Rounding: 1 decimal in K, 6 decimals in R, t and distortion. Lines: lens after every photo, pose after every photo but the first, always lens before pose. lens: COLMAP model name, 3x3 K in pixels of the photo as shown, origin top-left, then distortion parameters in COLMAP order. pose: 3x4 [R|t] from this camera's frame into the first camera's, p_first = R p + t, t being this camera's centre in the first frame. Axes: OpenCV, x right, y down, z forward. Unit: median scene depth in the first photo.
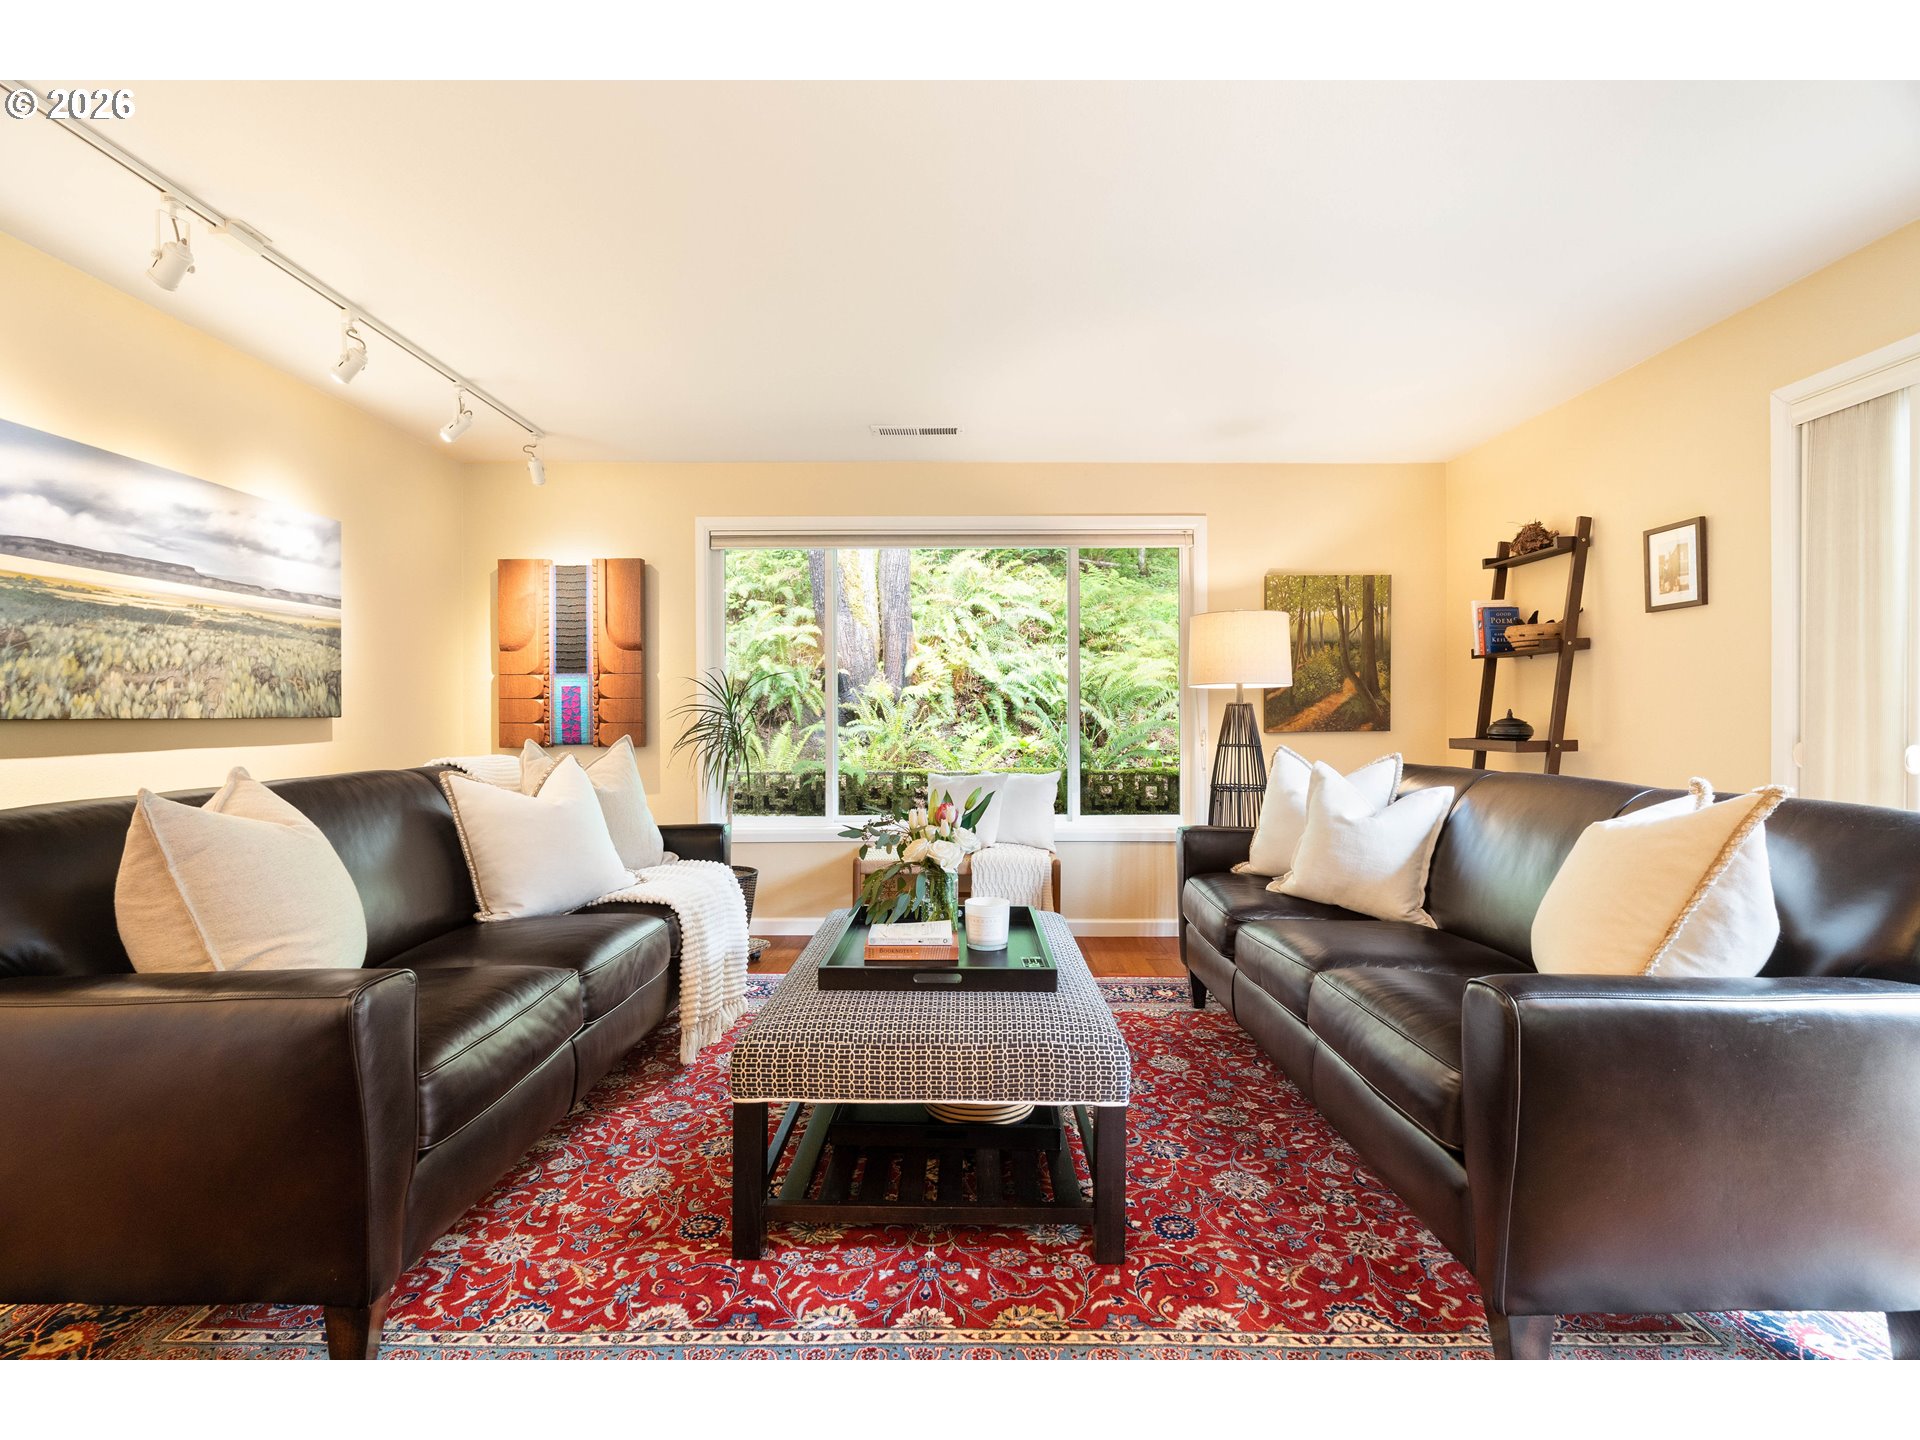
lens RADIAL K [[868.5, 0, 961.9], [0, 868.5, 718.3], [0, 0, 1]] dist [-0.014647, 0.004827]
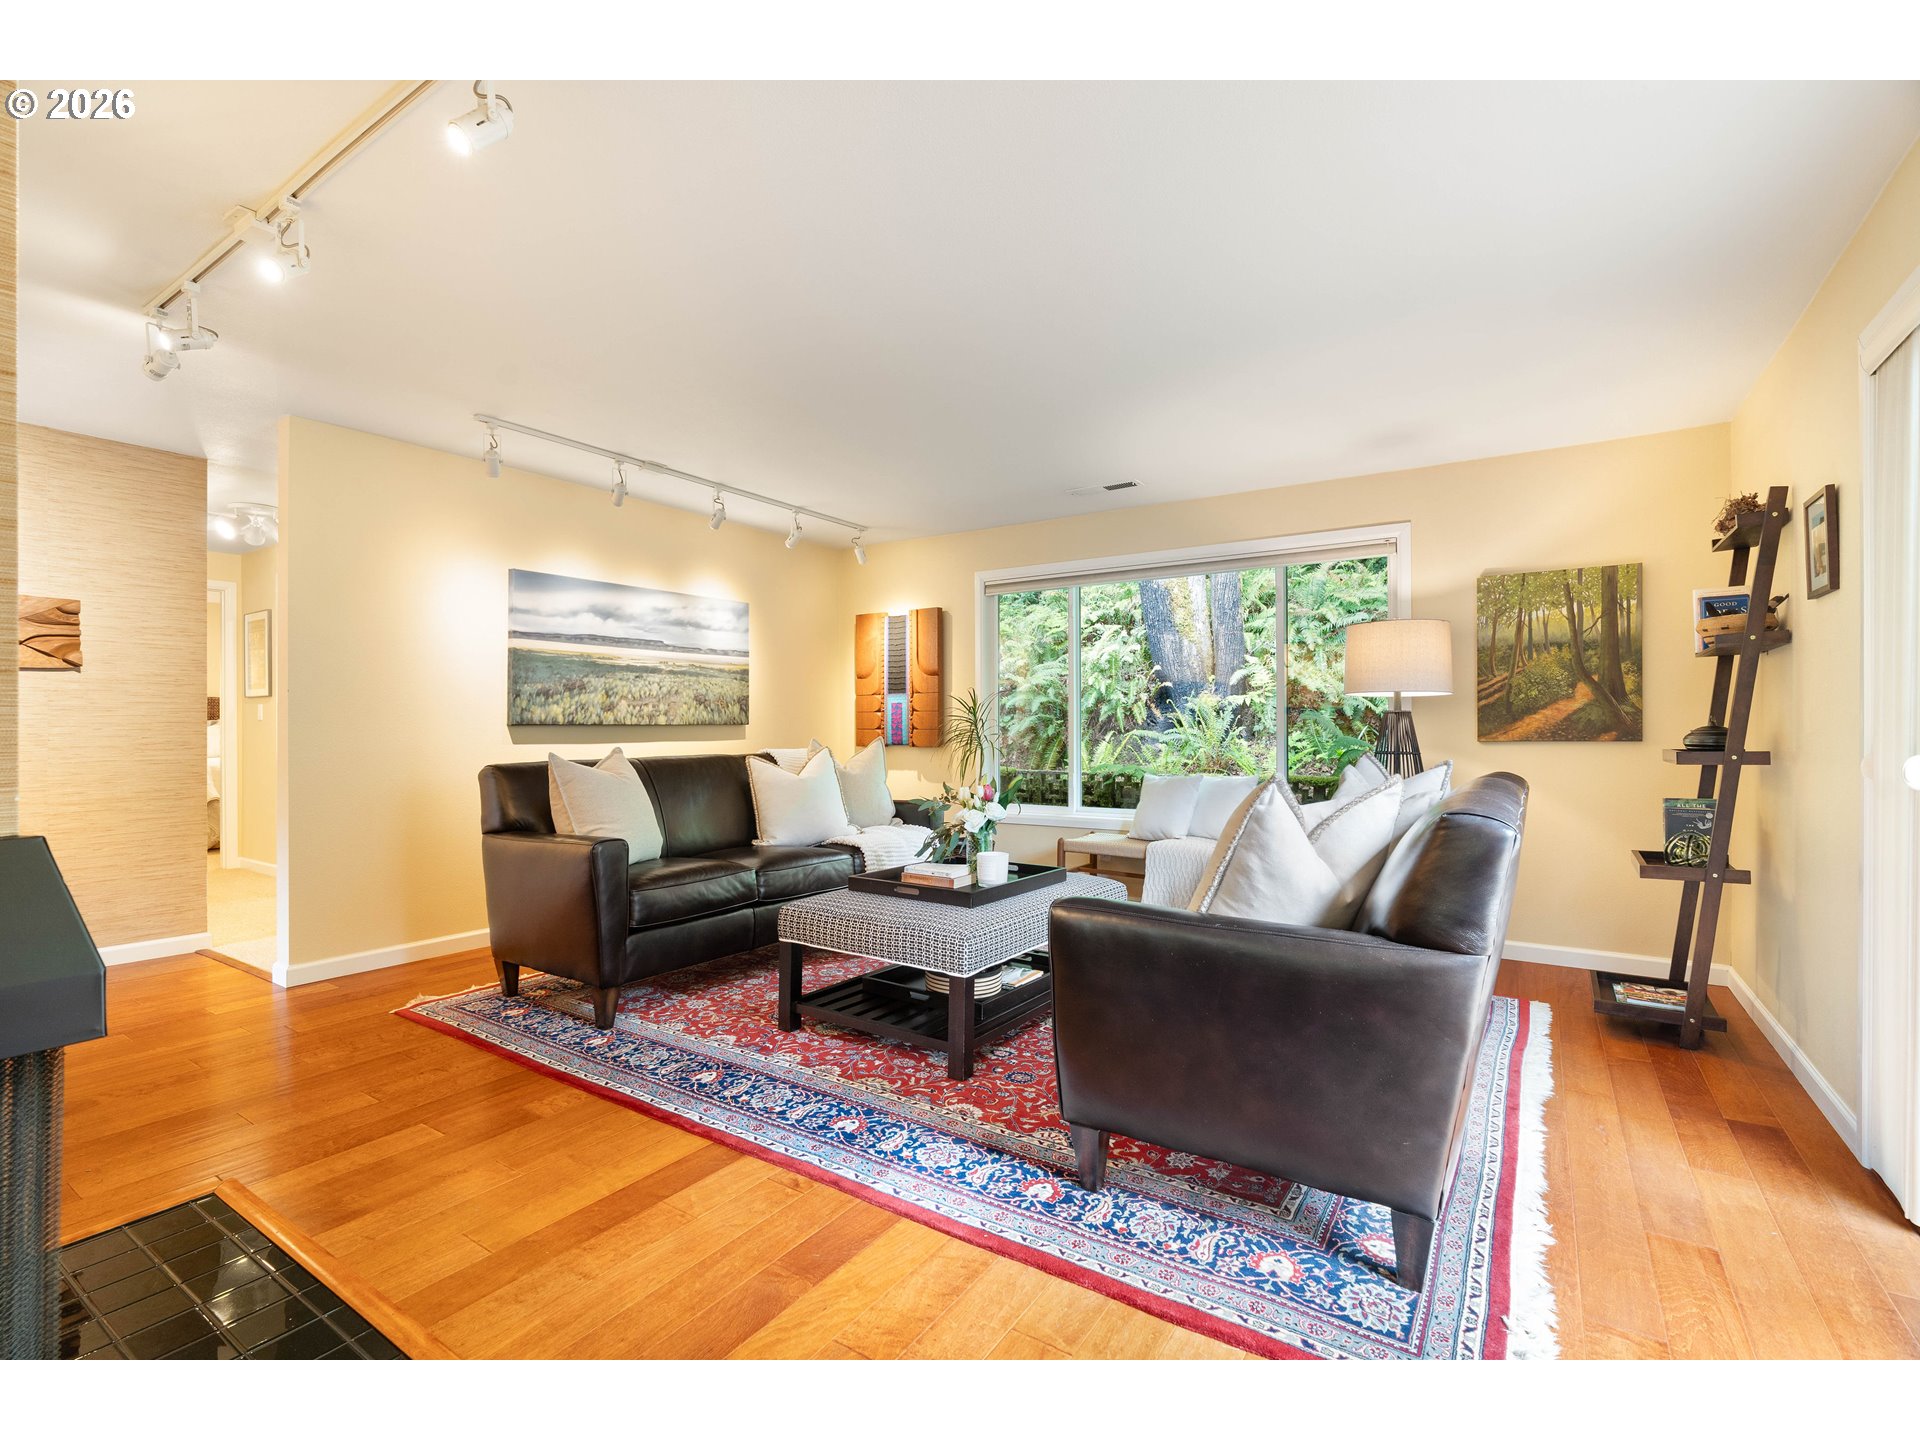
lens RADIAL K [[868.5, 0, 954.1], [0, 868.5, 723.1], [0, 0, 1]] dist [-0.014647, 0.004827]
pose [[0.832766, -0.000932, -0.553625, 0.635317], [-0.003373, 0.999971, -0.006757, 0.007156], [0.553616, 0.007494, 0.832739, -0.175308]]
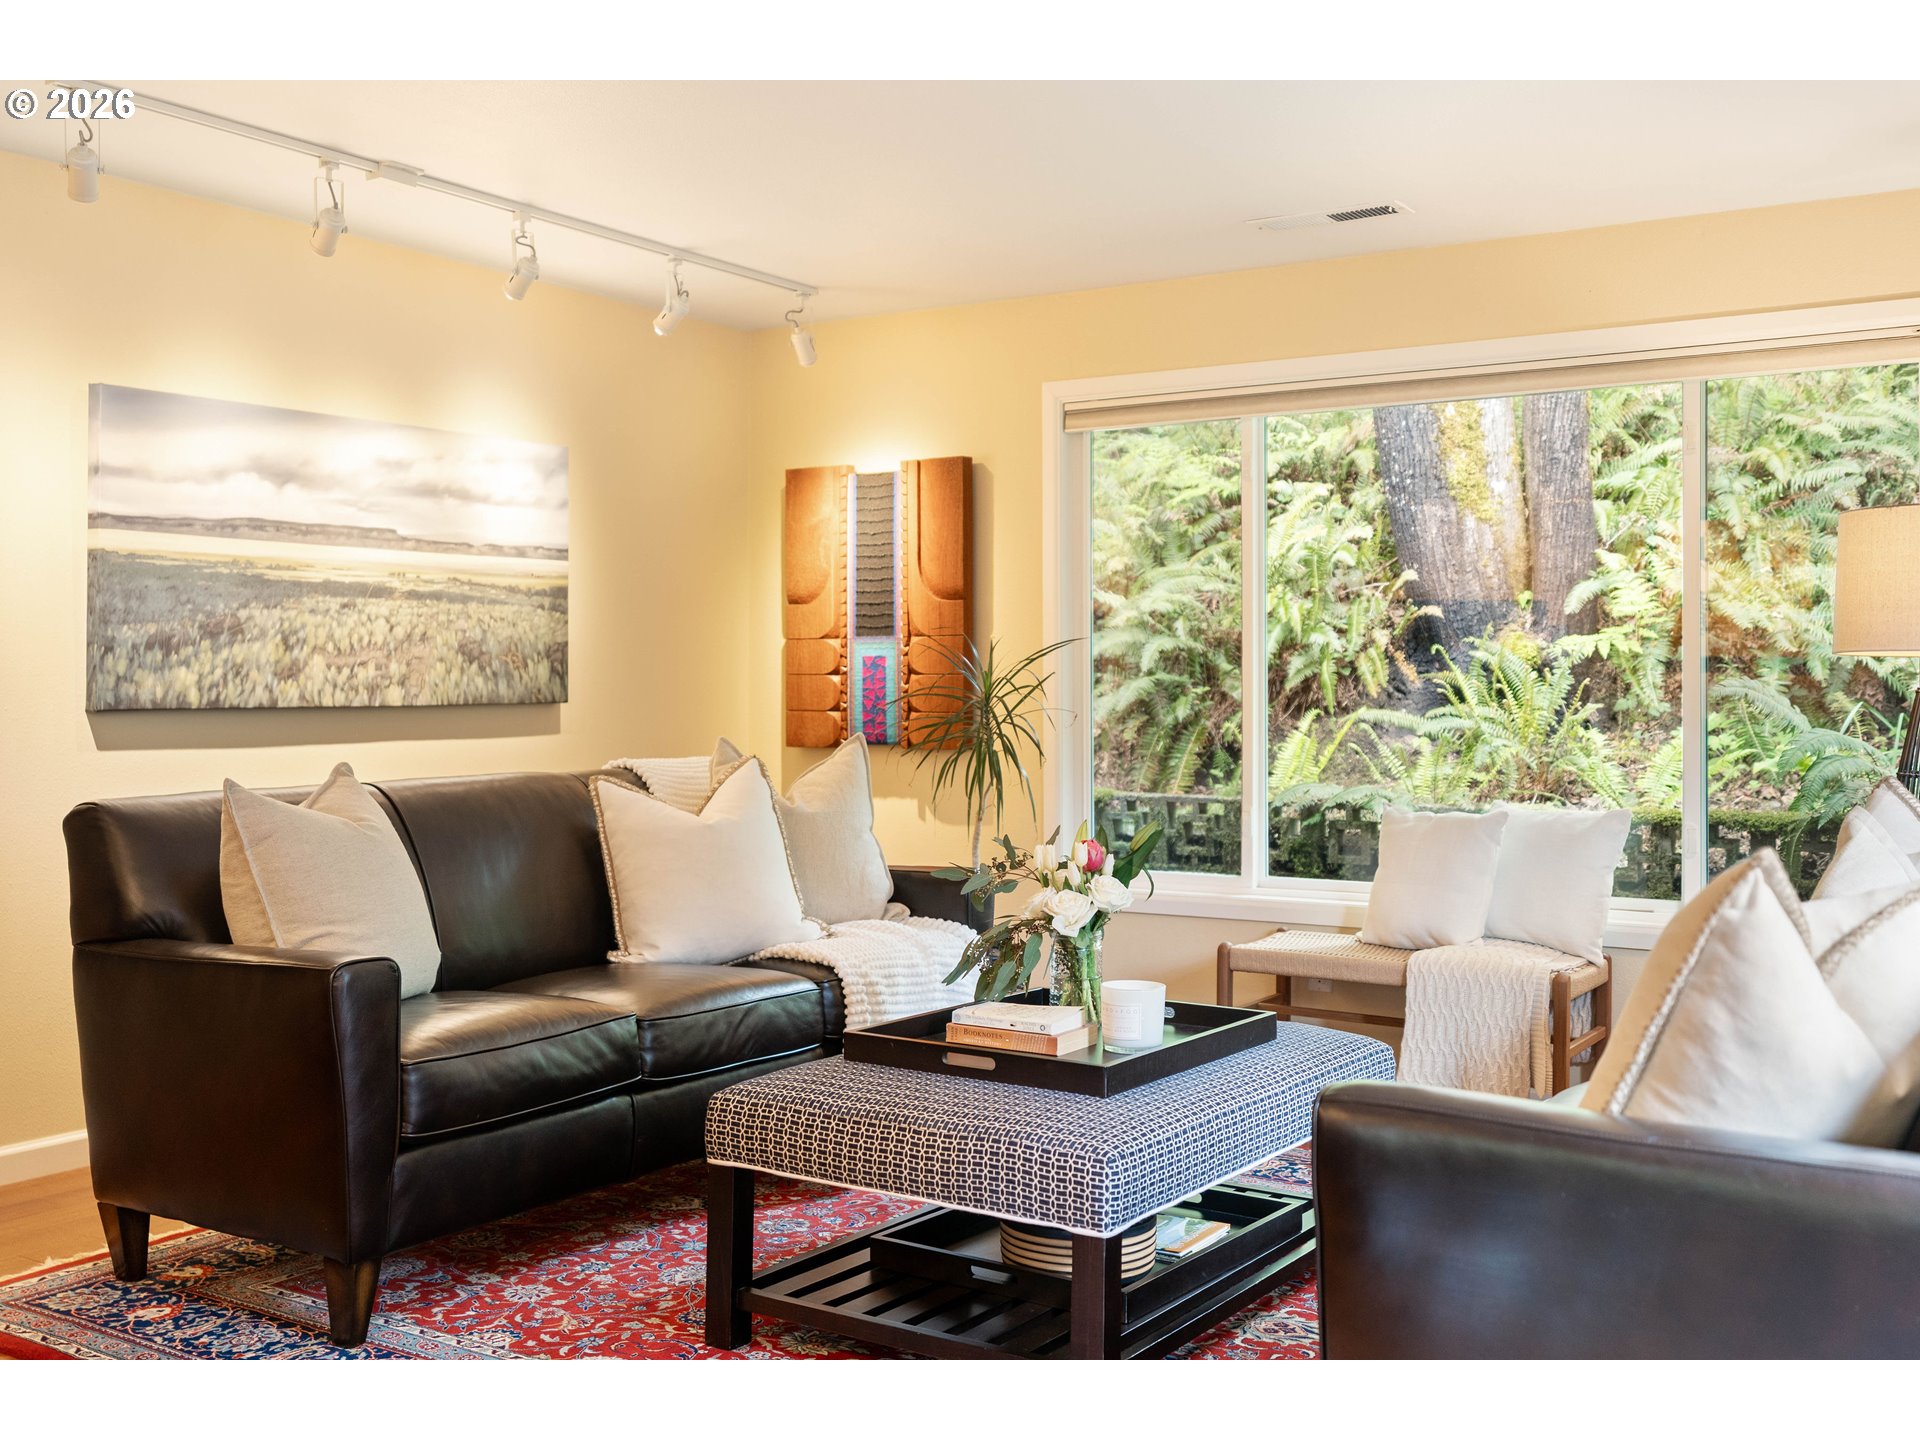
lens RADIAL K [[1909.0, 0, 945.8], [0, 1909.0, 680.9], [0, 0, 1]] dist [0.009762, 0.000000]
pose [[0.839887, 0.002856, -0.542754, 0.613806], [-0.005069, 0.999984, -0.002581, -0.023223], [0.542738, 0.004919, 0.839888, -0.305173]]
